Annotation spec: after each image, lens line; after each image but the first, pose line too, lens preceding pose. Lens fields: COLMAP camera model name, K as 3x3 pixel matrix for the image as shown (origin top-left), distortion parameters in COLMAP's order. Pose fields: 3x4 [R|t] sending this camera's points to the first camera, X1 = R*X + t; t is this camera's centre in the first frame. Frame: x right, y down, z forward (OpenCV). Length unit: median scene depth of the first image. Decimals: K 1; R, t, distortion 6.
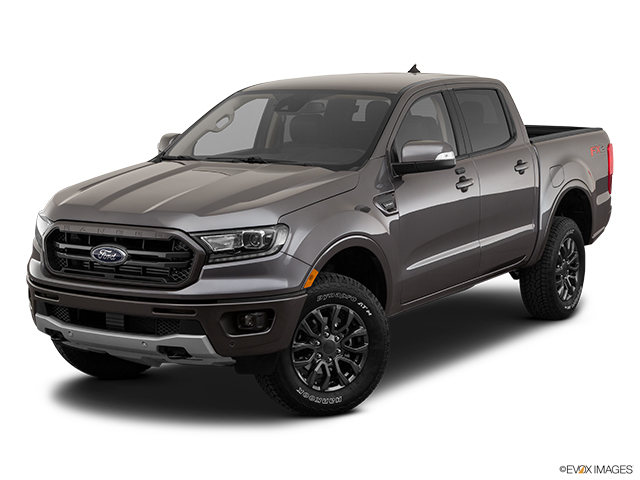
lens RADIAL K [[1206.9, 0, 320.0], [0, 1206.9, 240.0], [0, 0, 1]] dist [-0.003175, -0.017551]
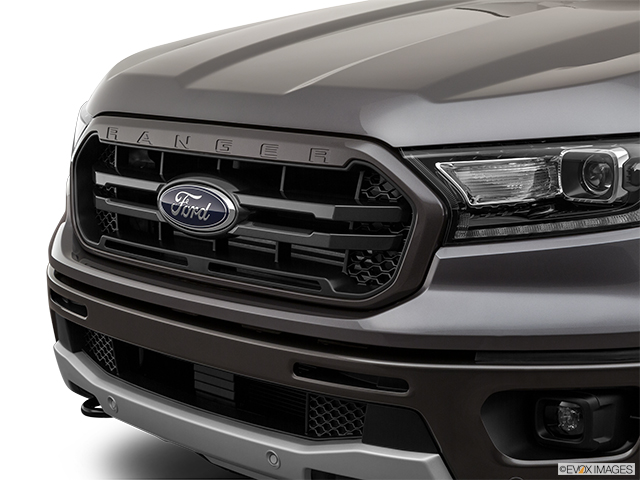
lens RADIAL K [[1445.3, 0, 320.0], [0, 1445.3, 240.0], [0, 0, 1]] dist [-0.033841, 0.234008]
pose [[0.966413, 0.038970, -0.254022, -0.025094], [-0.029530, 0.998728, 0.040869, 0.003363], [0.255292, -0.031995, 0.966334, 0.572102]]
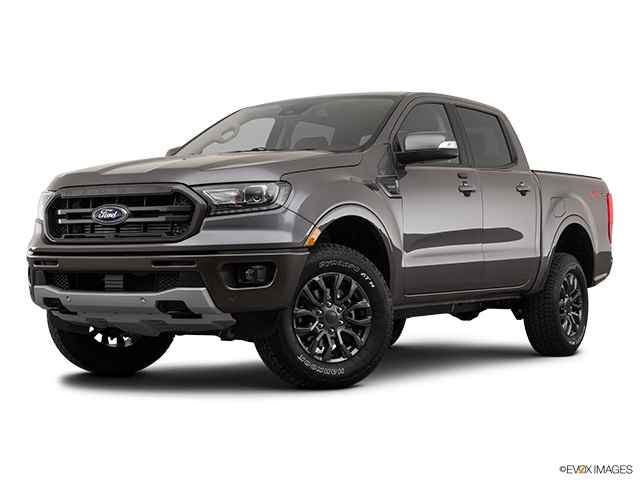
lens RADIAL K [[1165.9, 0, 320.0], [0, 1165.9, 240.0], [0, 0, 1]] dist [0.001457, 0.057452]
pose [[0.999976, 0.005126, -0.004730, 0.002522], [-0.005752, 0.989608, -0.143676, 0.167300], [0.003945, 0.143700, 0.989613, 0.053550]]
